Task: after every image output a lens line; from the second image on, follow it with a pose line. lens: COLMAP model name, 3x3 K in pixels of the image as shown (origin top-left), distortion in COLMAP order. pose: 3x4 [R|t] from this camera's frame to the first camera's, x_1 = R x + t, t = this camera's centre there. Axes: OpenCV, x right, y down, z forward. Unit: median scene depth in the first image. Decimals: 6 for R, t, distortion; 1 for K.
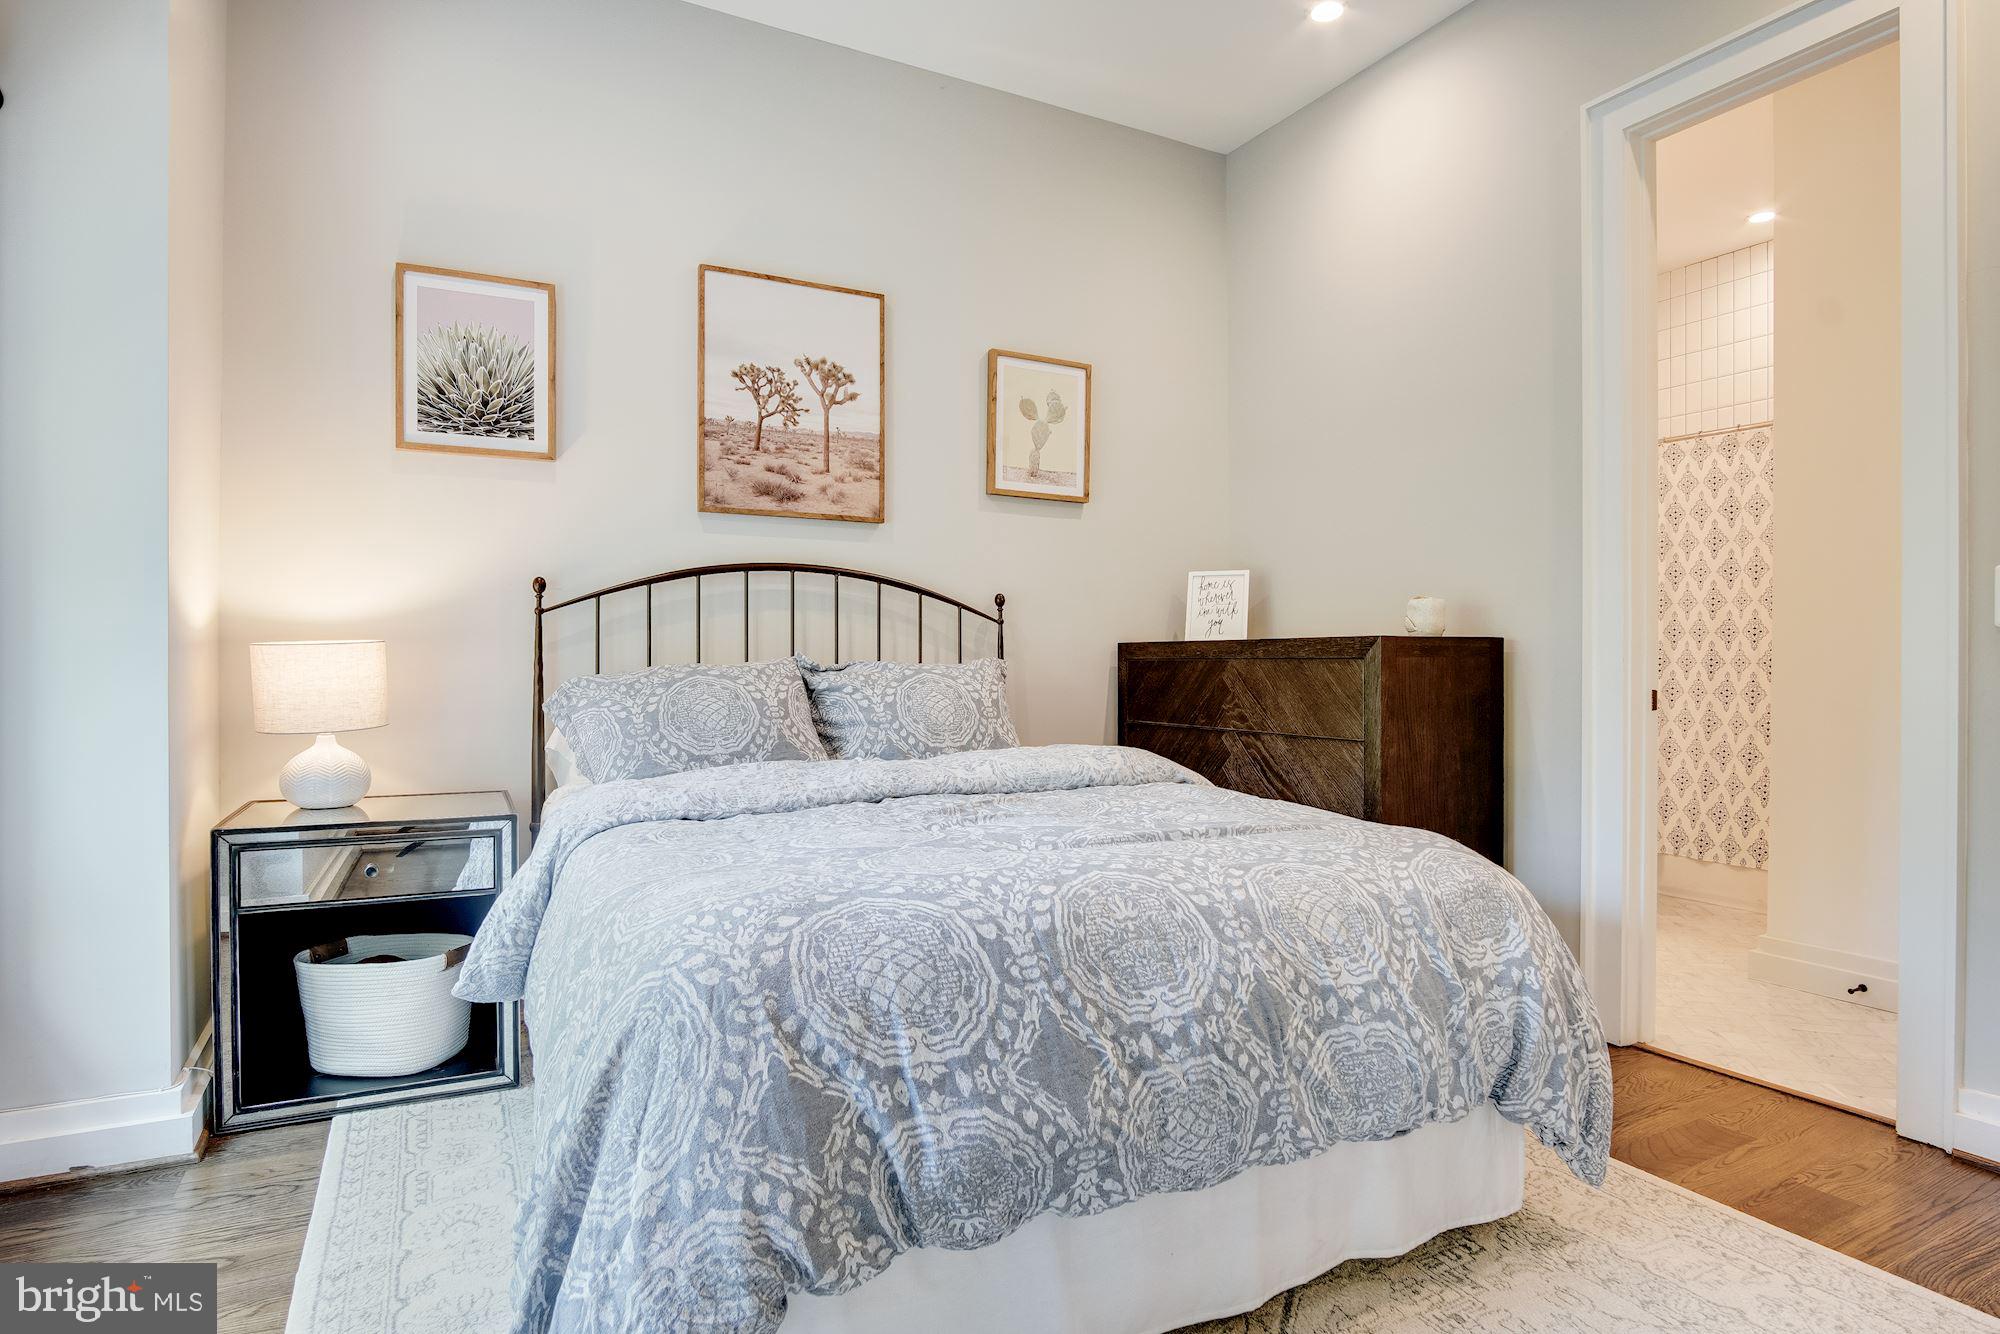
lens RADIAL K [[1077.3, 0, 991.7], [0, 1077.3, 662.5], [0, 0, 1]] dist [-0.014717, 0.002677]
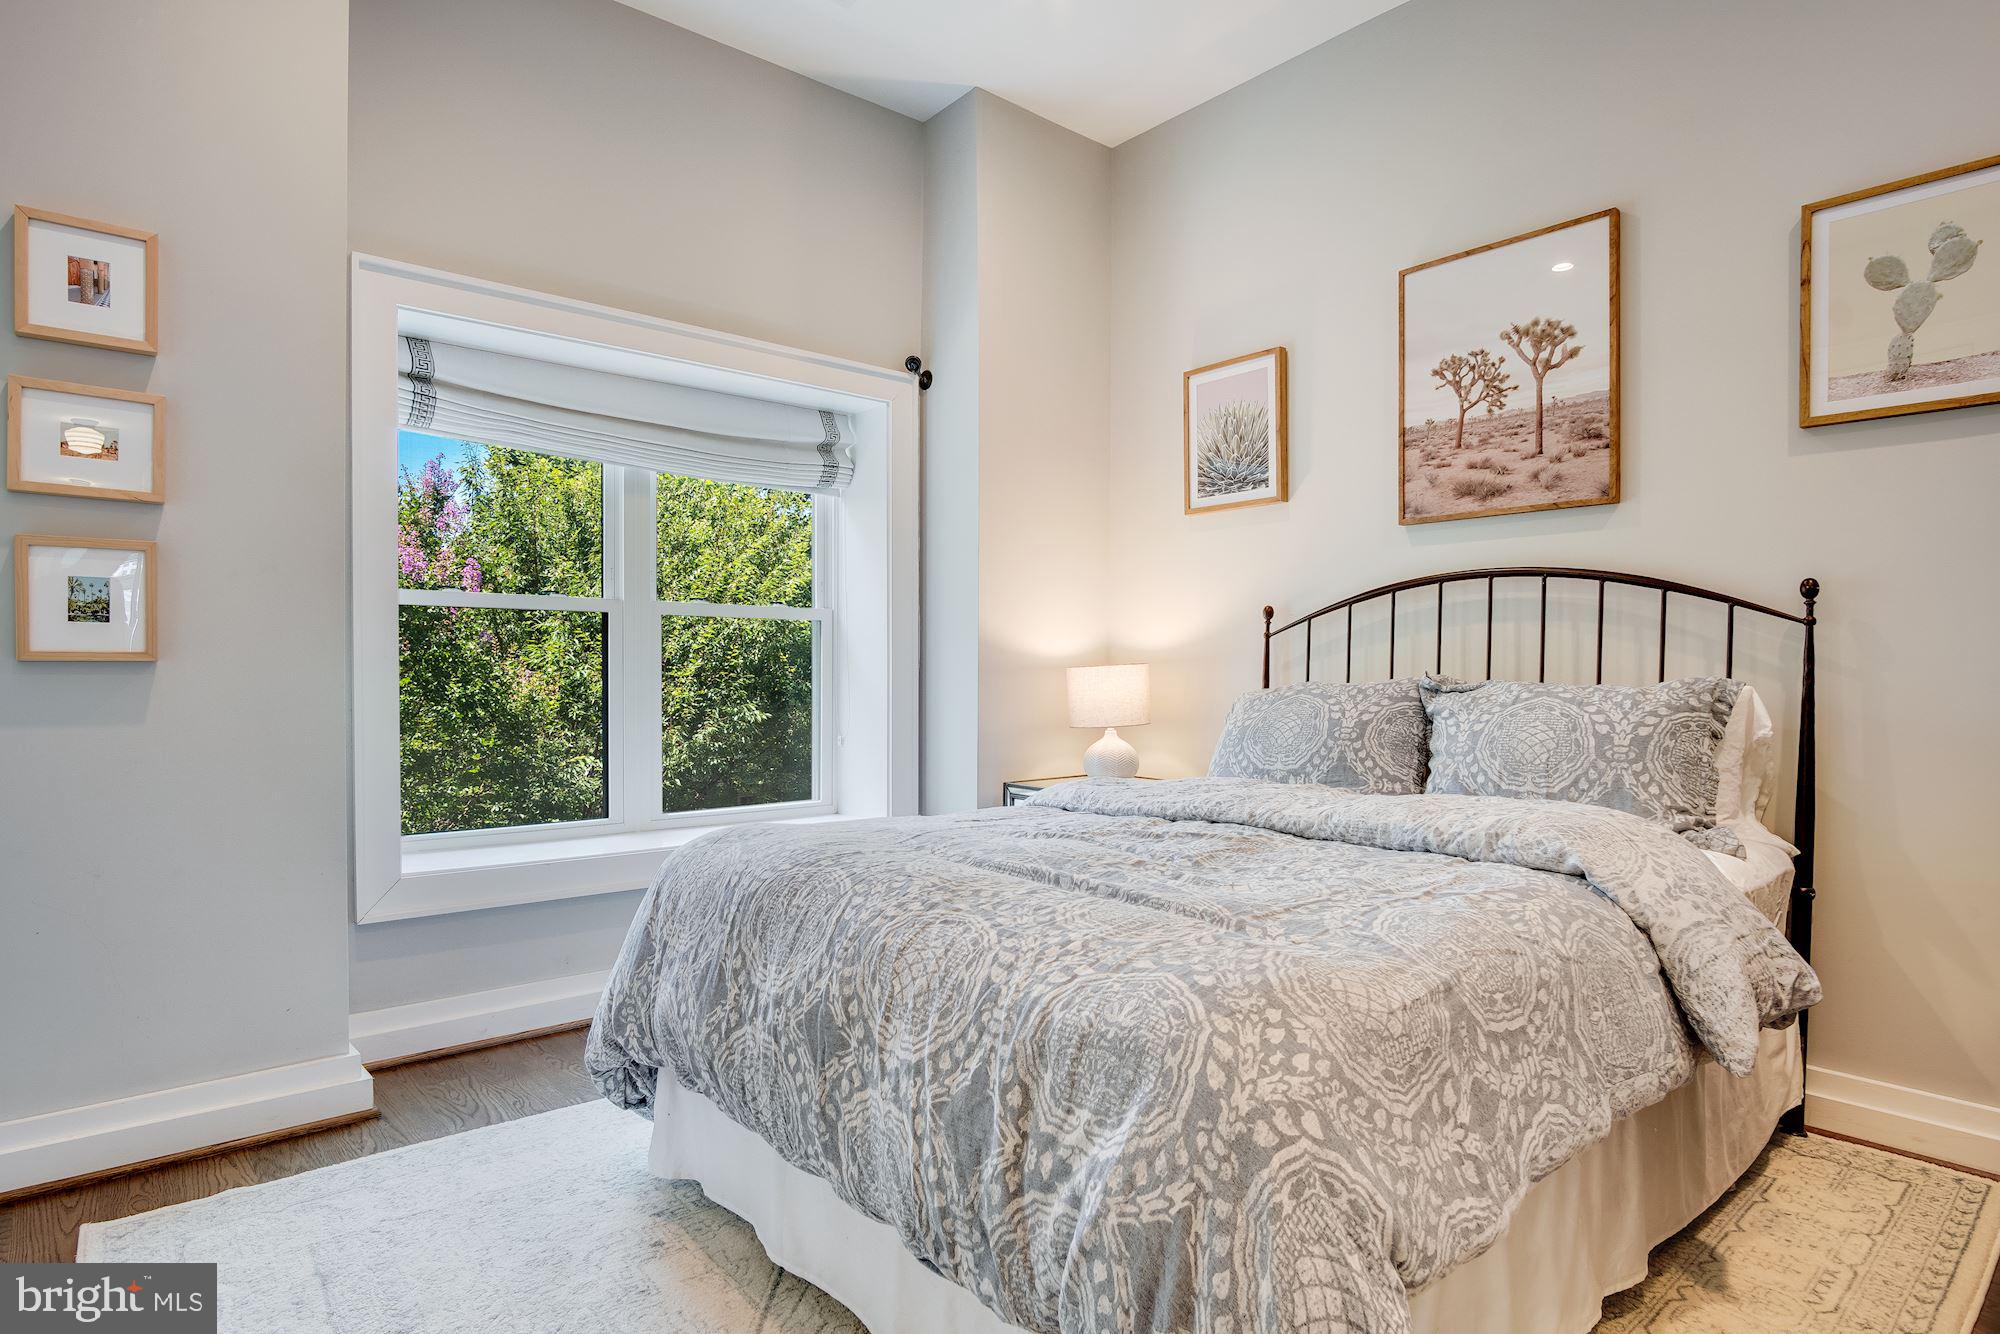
lens RADIAL K [[1077.3, 0, 989.2], [0, 1077.3, 679.1], [0, 0, 1]] dist [-0.014717, 0.002677]
pose [[0.229579, 0.010928, -0.973229, 0.576468], [0.006765, 0.999895, 0.012824, -0.015467], [0.973266, -0.009527, 0.229481, 0.398302]]
